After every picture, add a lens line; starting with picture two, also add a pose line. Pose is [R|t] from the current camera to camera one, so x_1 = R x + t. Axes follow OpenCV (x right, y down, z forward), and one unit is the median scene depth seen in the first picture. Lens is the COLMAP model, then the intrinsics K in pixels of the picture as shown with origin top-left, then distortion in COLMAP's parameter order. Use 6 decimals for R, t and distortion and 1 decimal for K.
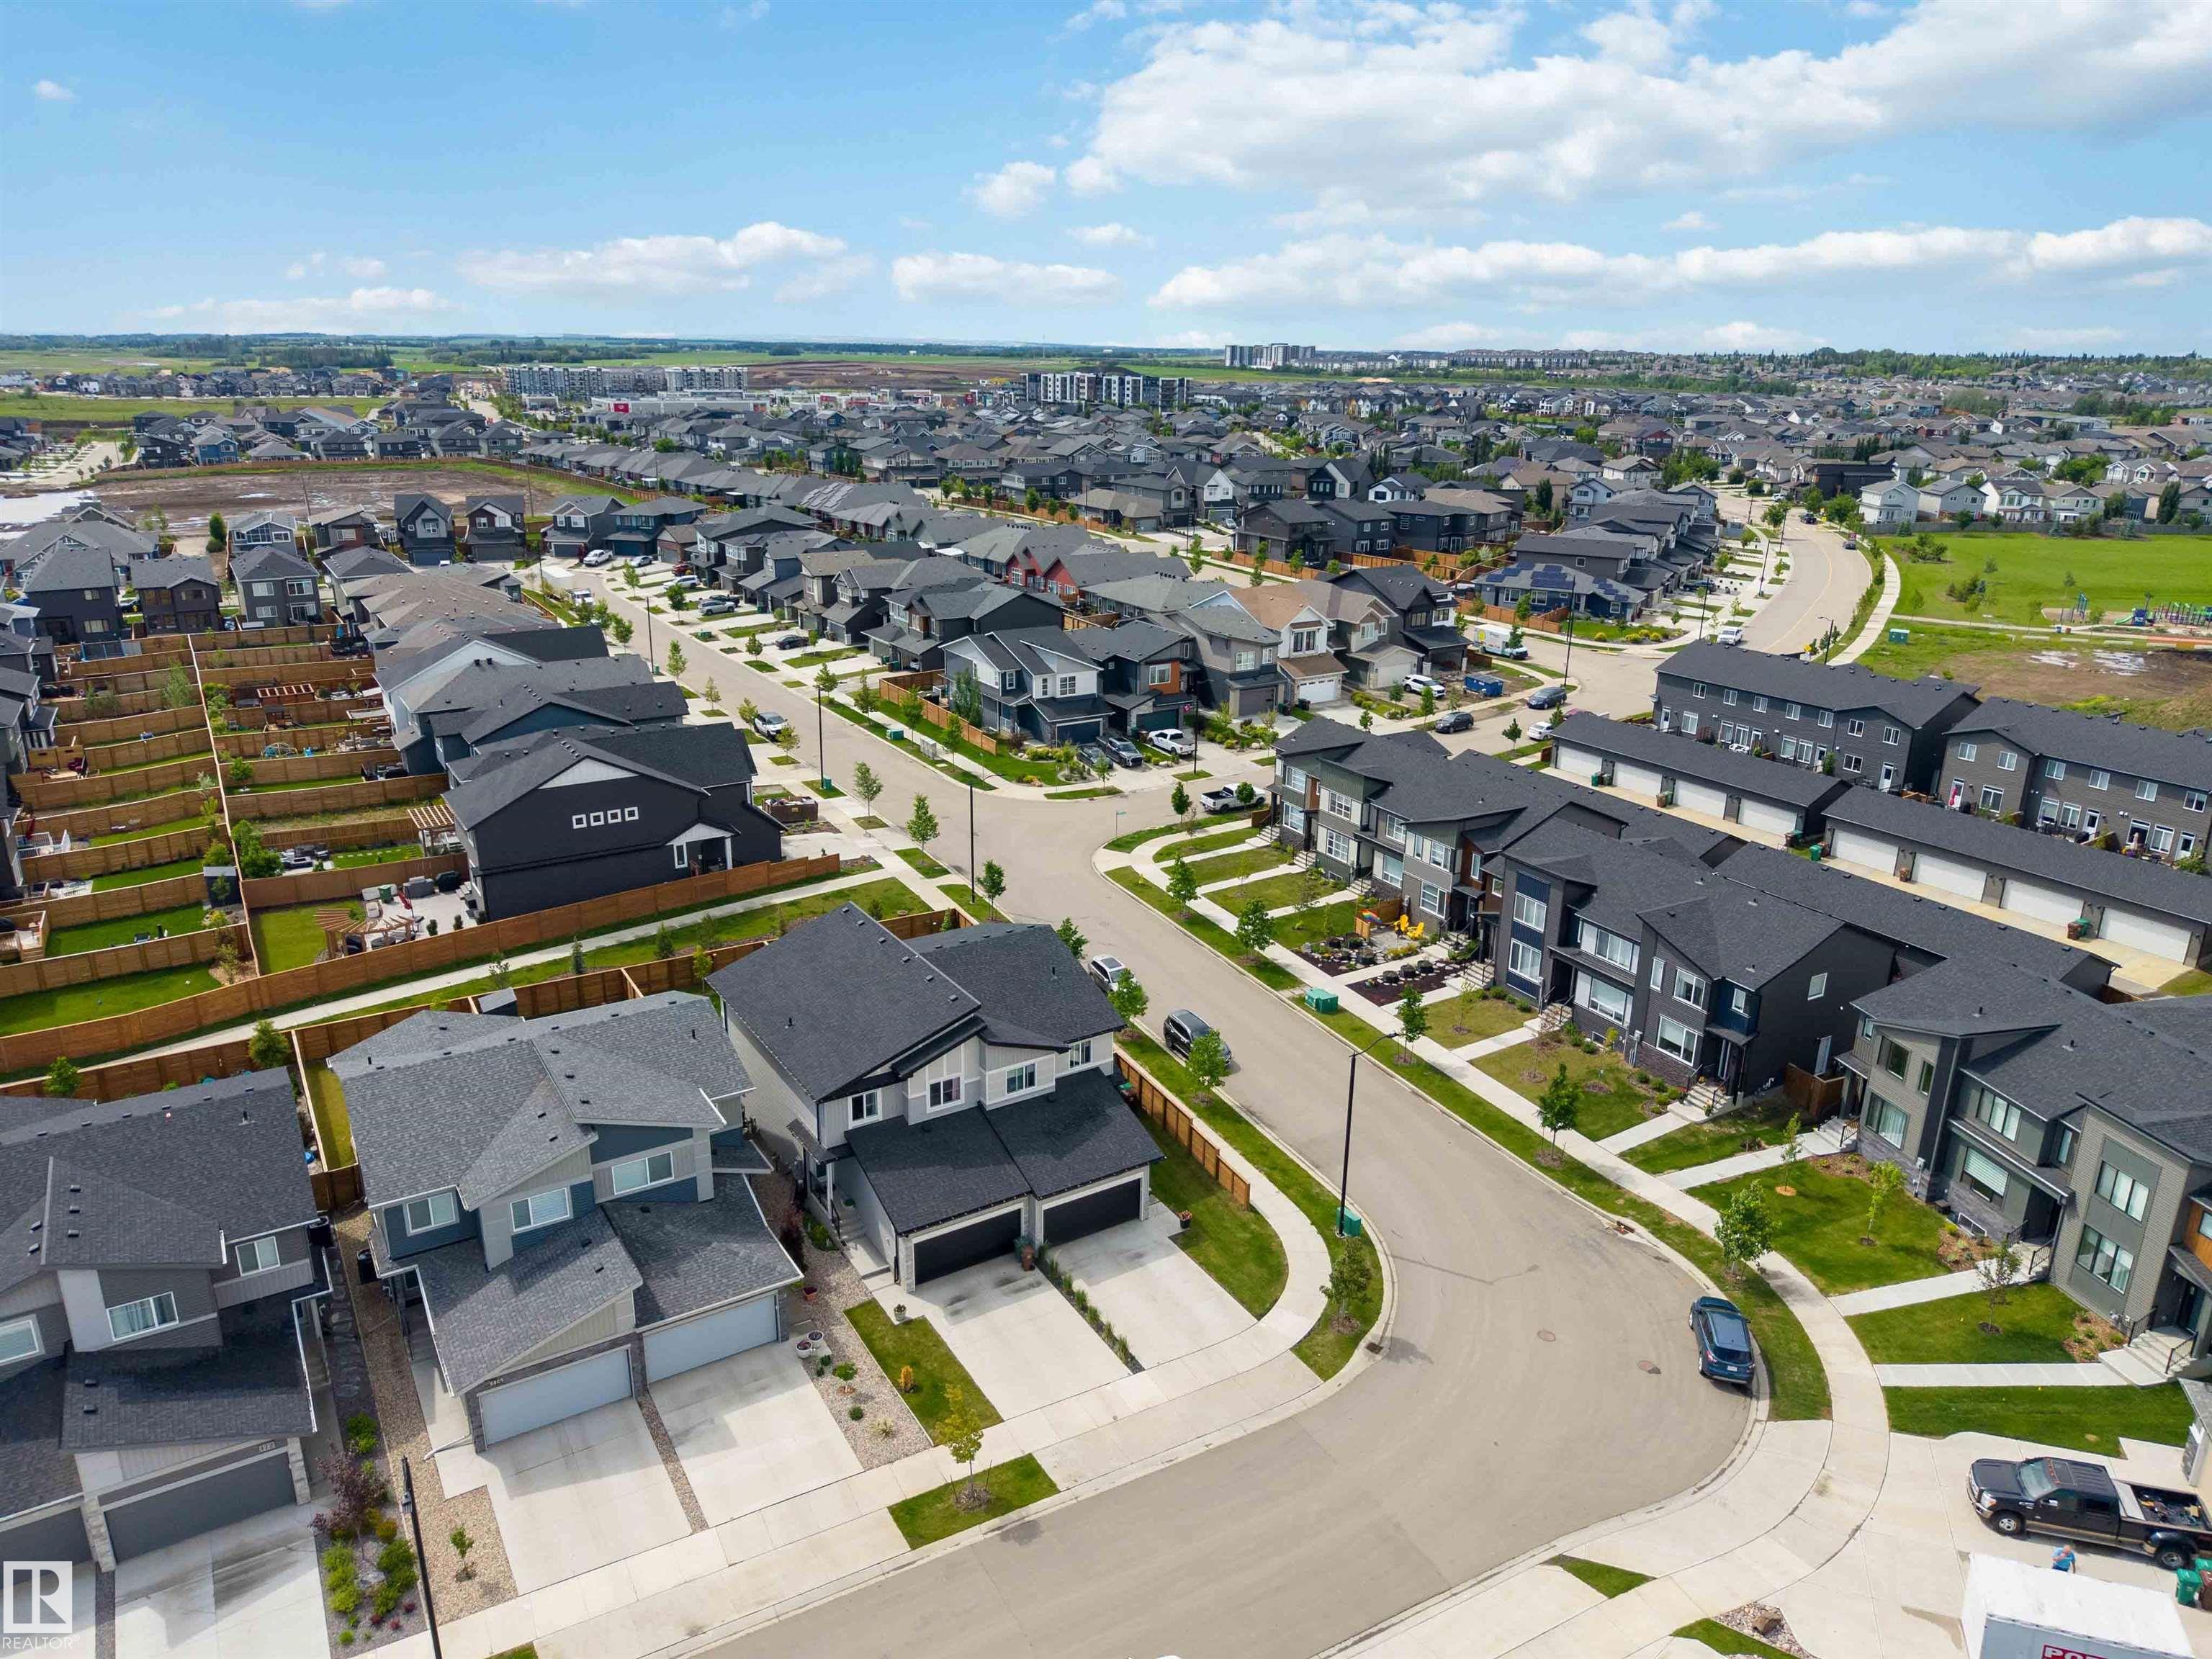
lens RADIAL K [[1473.1, 0, 1111.7], [0, 1473.1, 827.5], [0, 0, 1]] dist [0.057326, -0.069975]
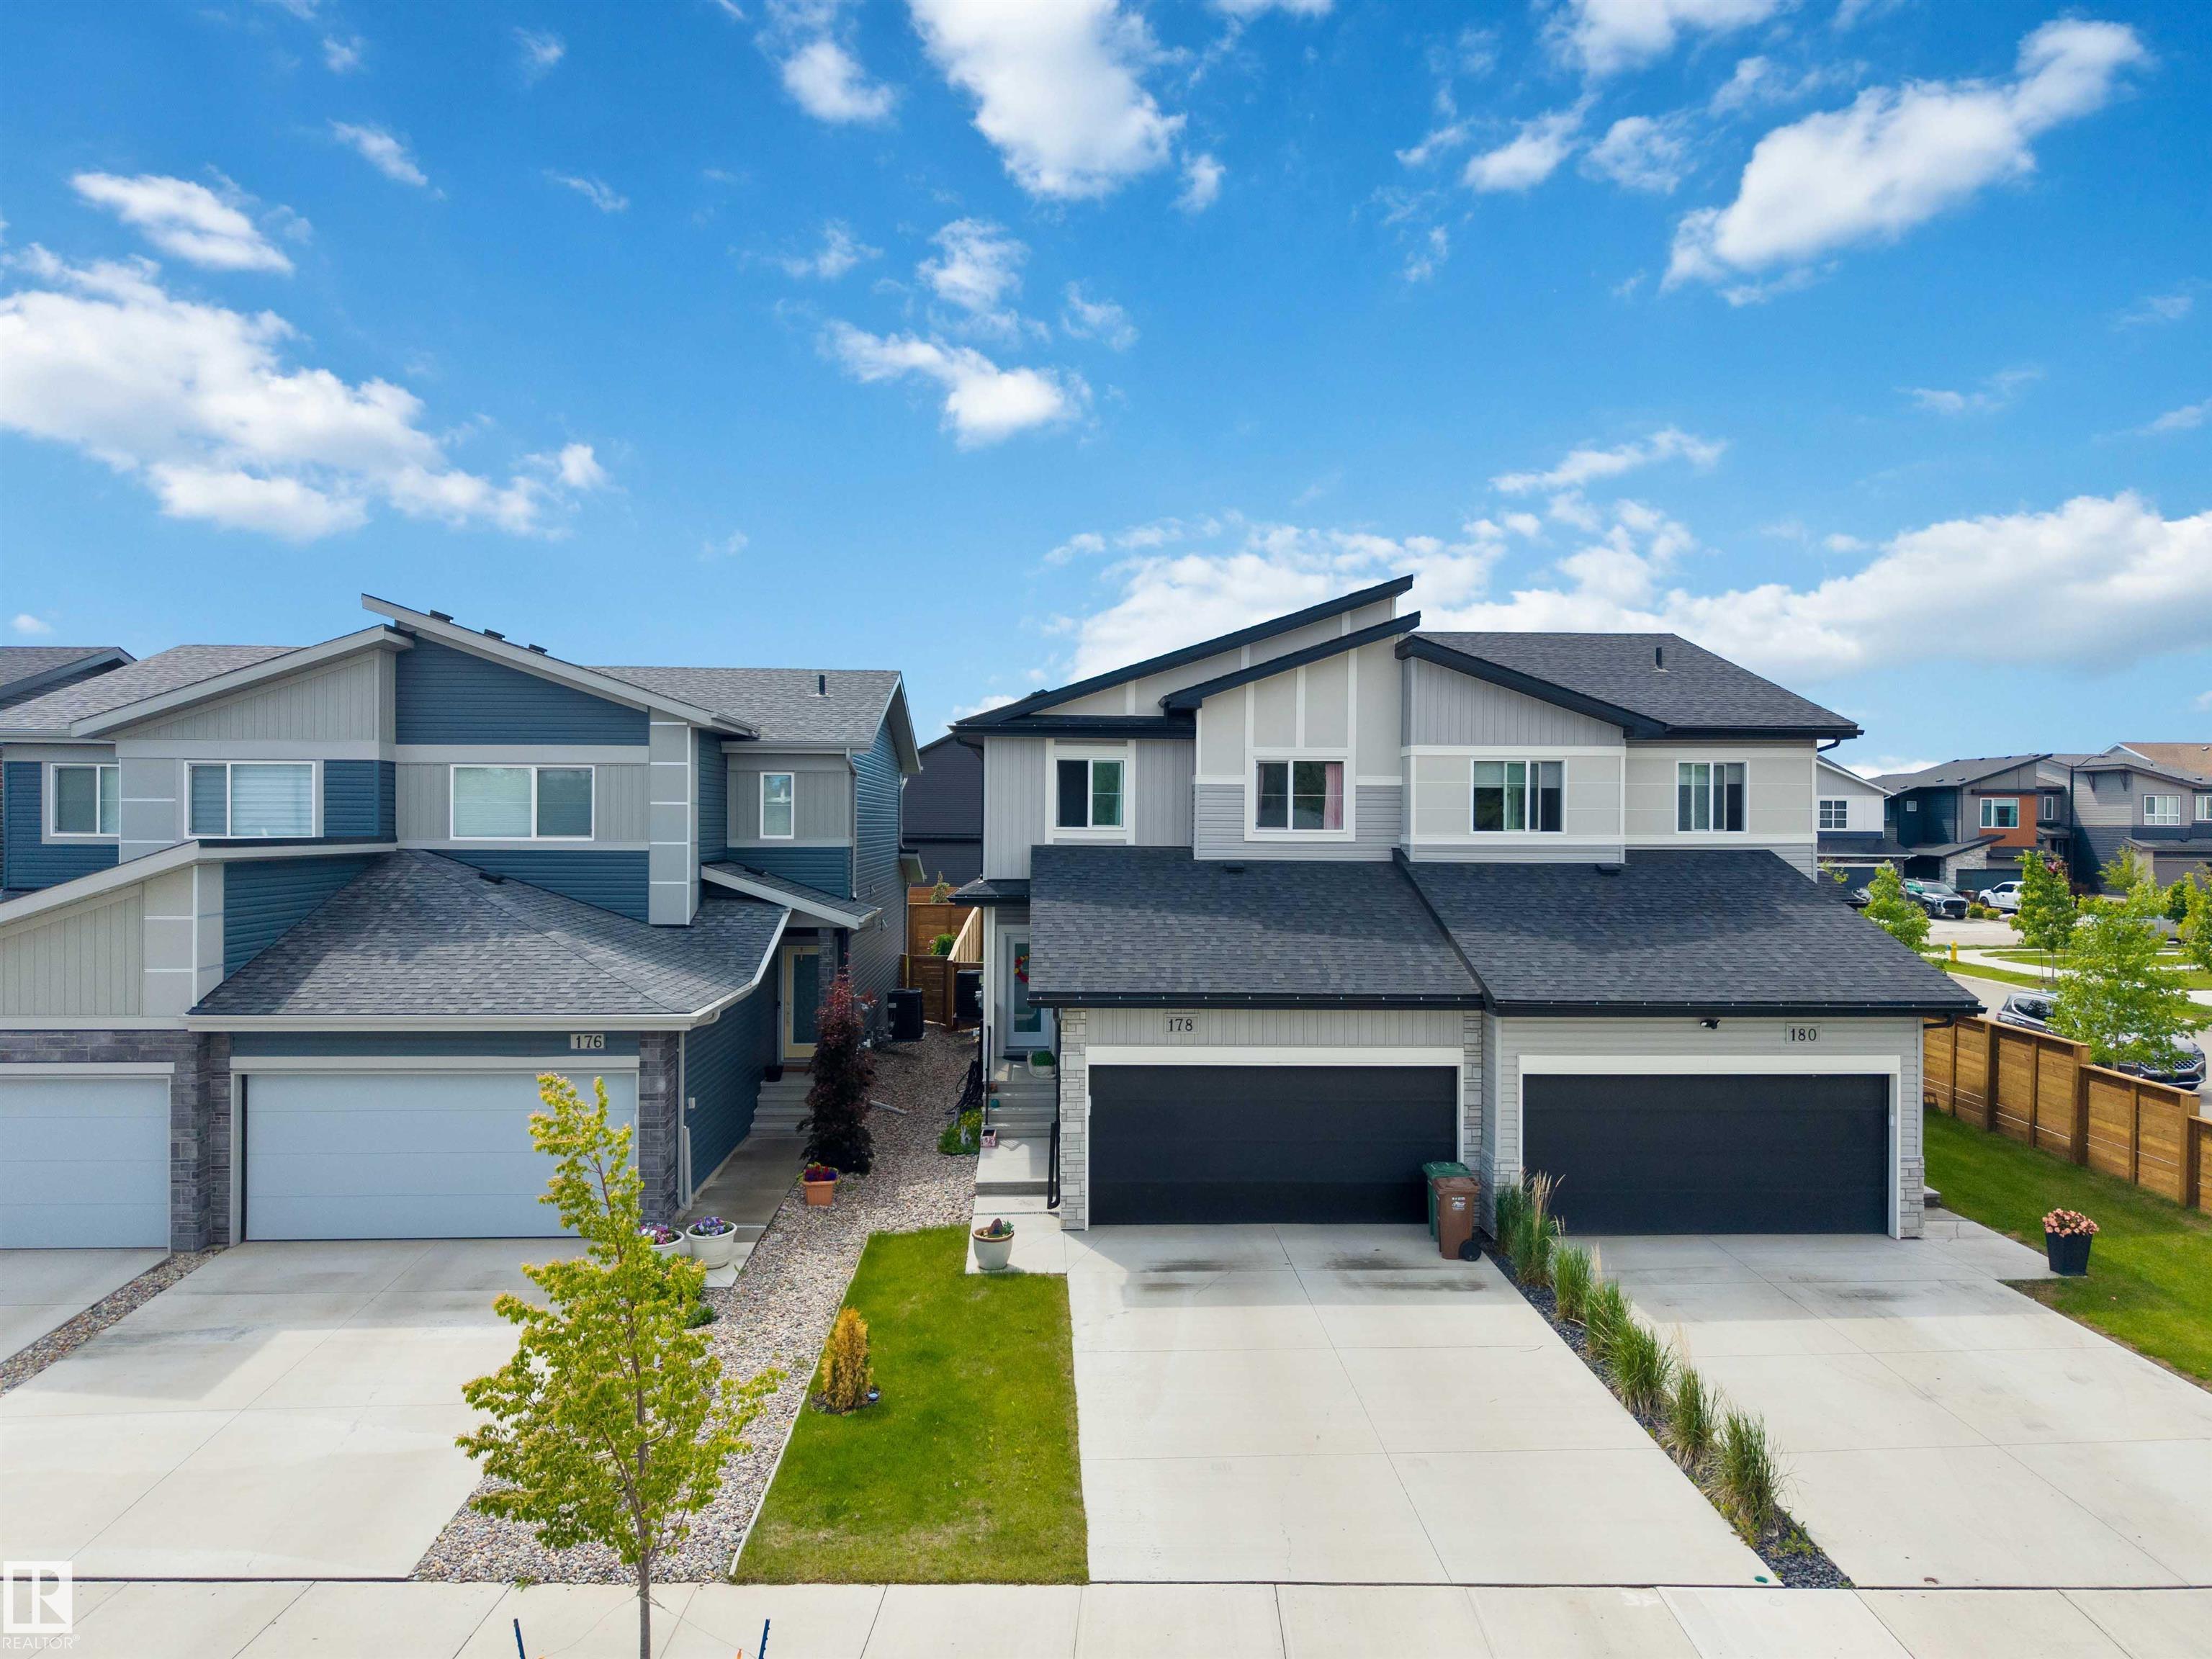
lens RADIAL K [[1473.1, 0, 1111.7], [0, 1473.1, 827.5], [0, 0, 1]] dist [0.057326, -0.069975]
pose [[0.871957, -0.009196, -0.489497, 0.018899], [-0.143045, 0.951410, -0.272685, 0.182076], [0.468220, 0.307789, 0.828273, 0.405784]]
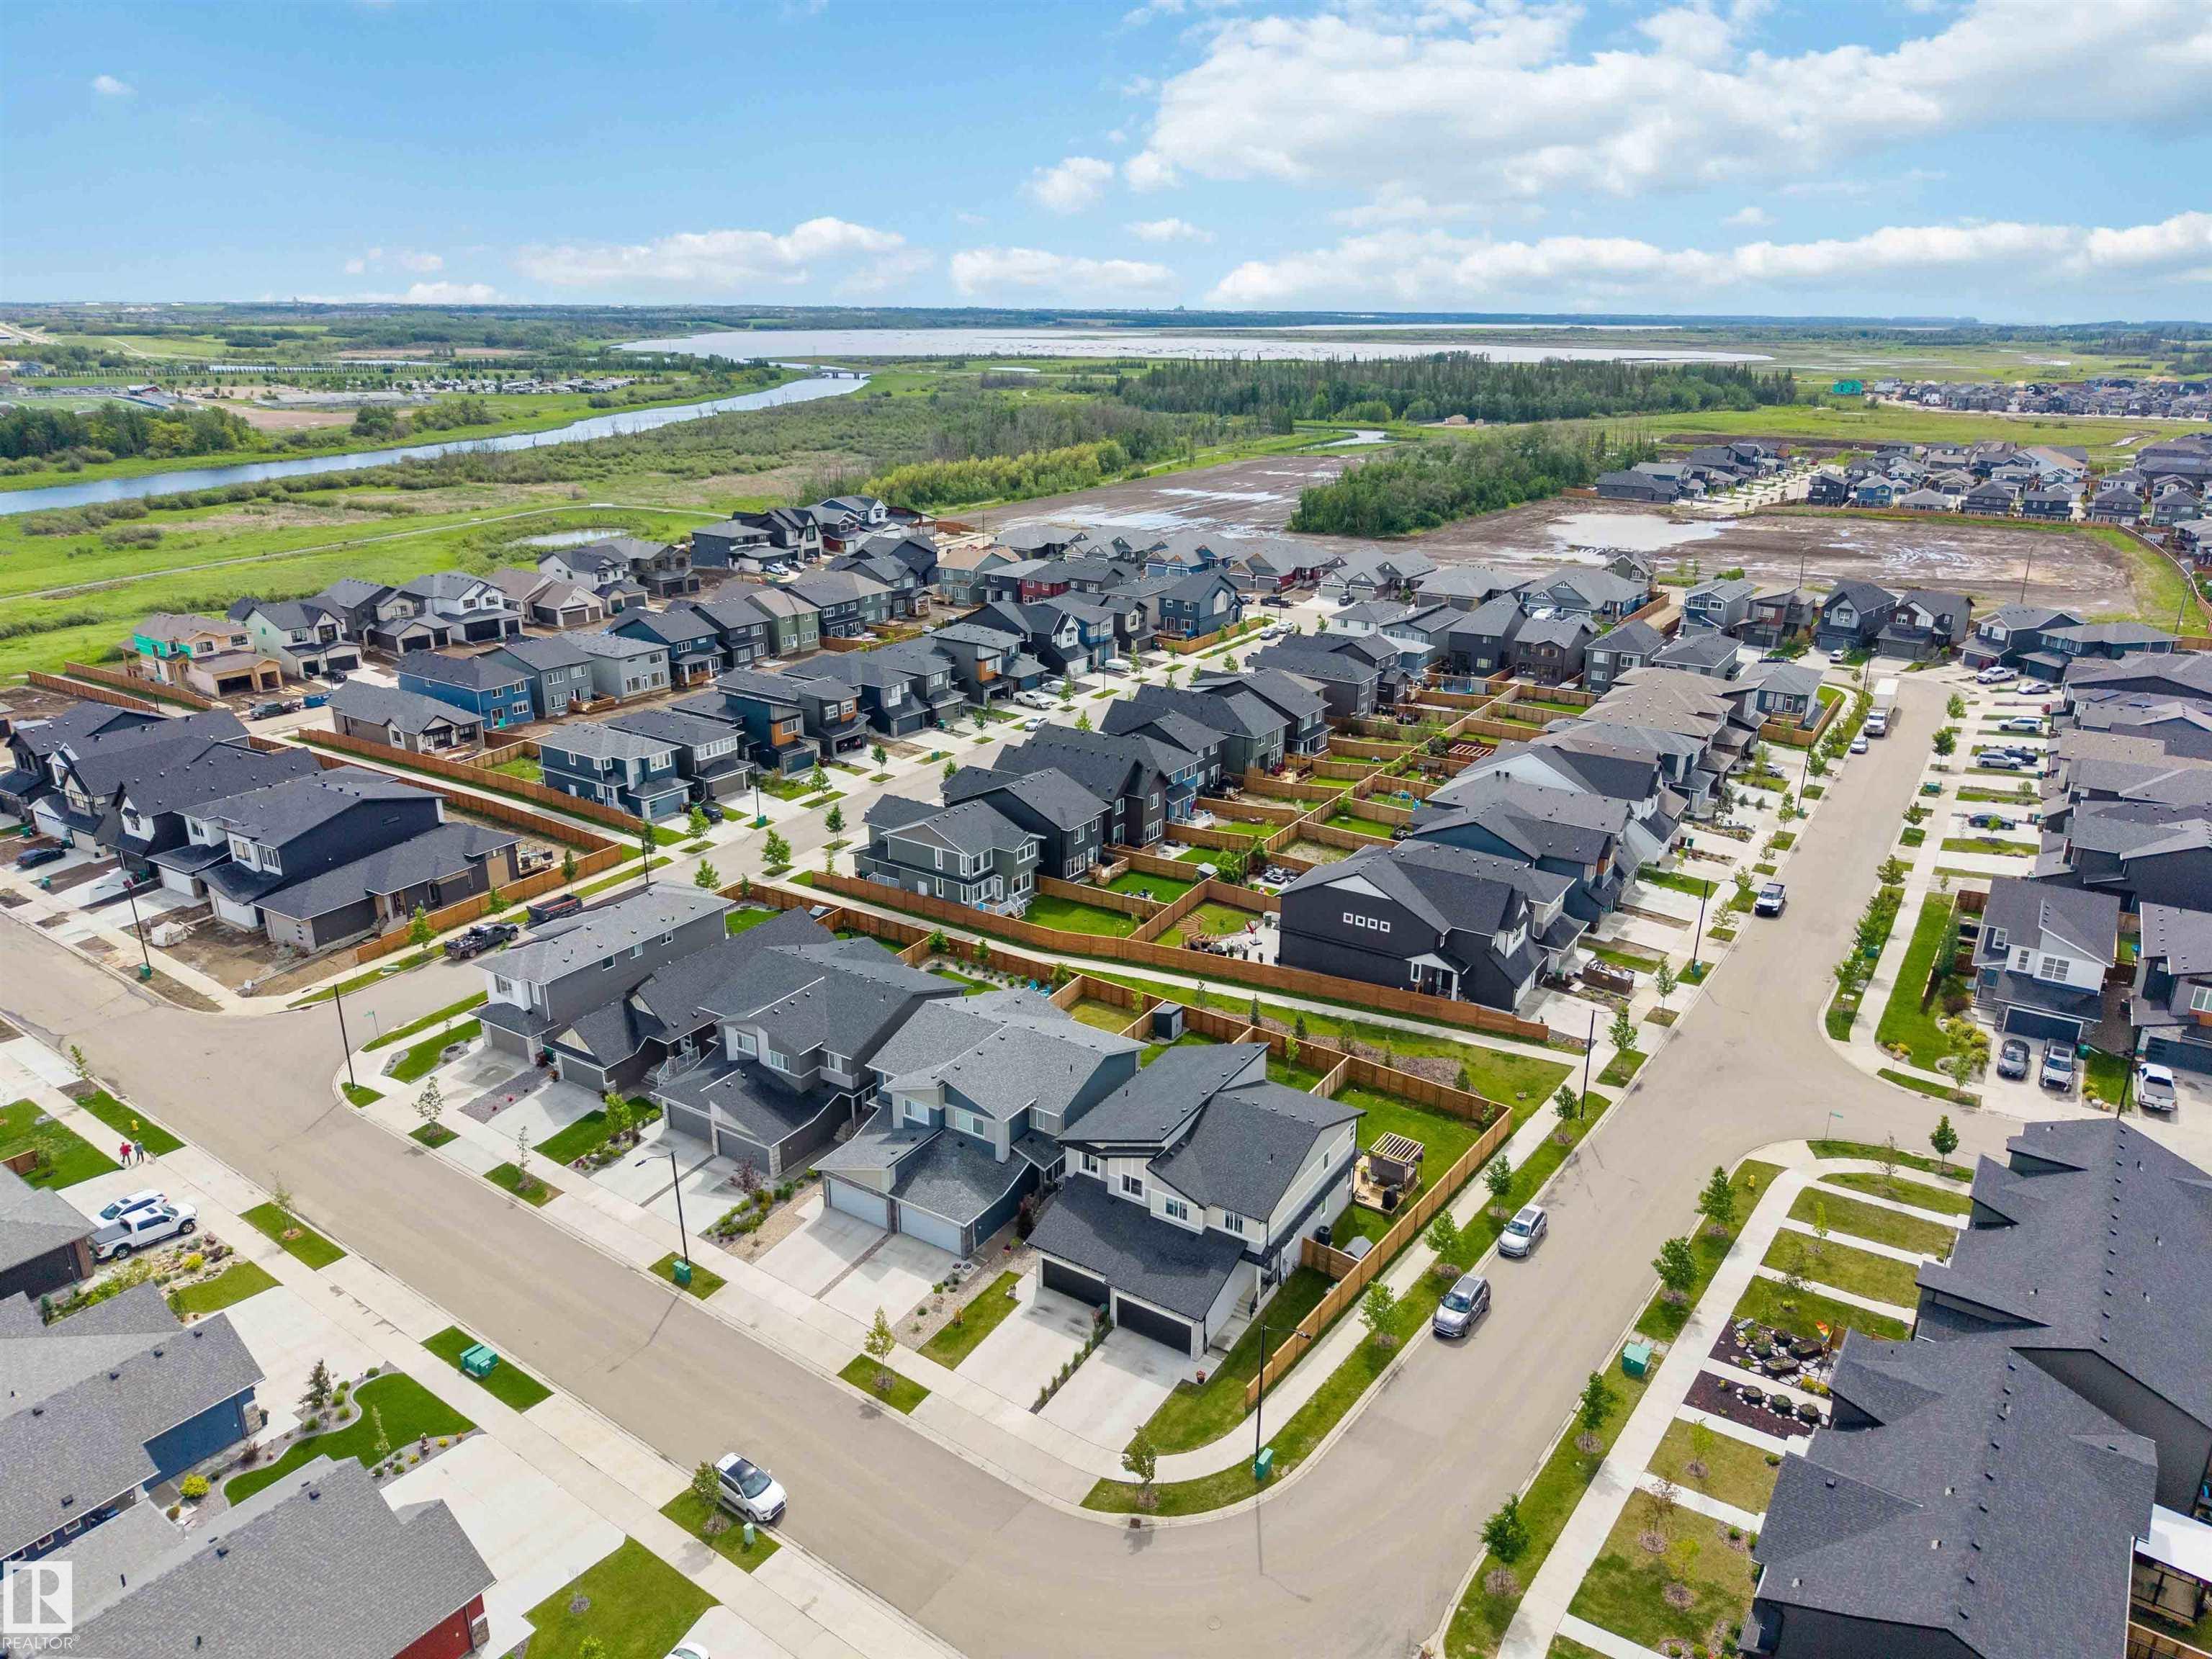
lens RADIAL K [[1473.1, 0, 1111.7], [0, 1473.1, 827.5], [0, 0, 1]] dist [0.057326, -0.069975]
pose [[0.429881, 0.288199, -0.855654, 0.589708], [-0.280921, 0.943343, 0.176600, -0.229621], [0.858071, 0.164454, 0.486486, 0.155229]]
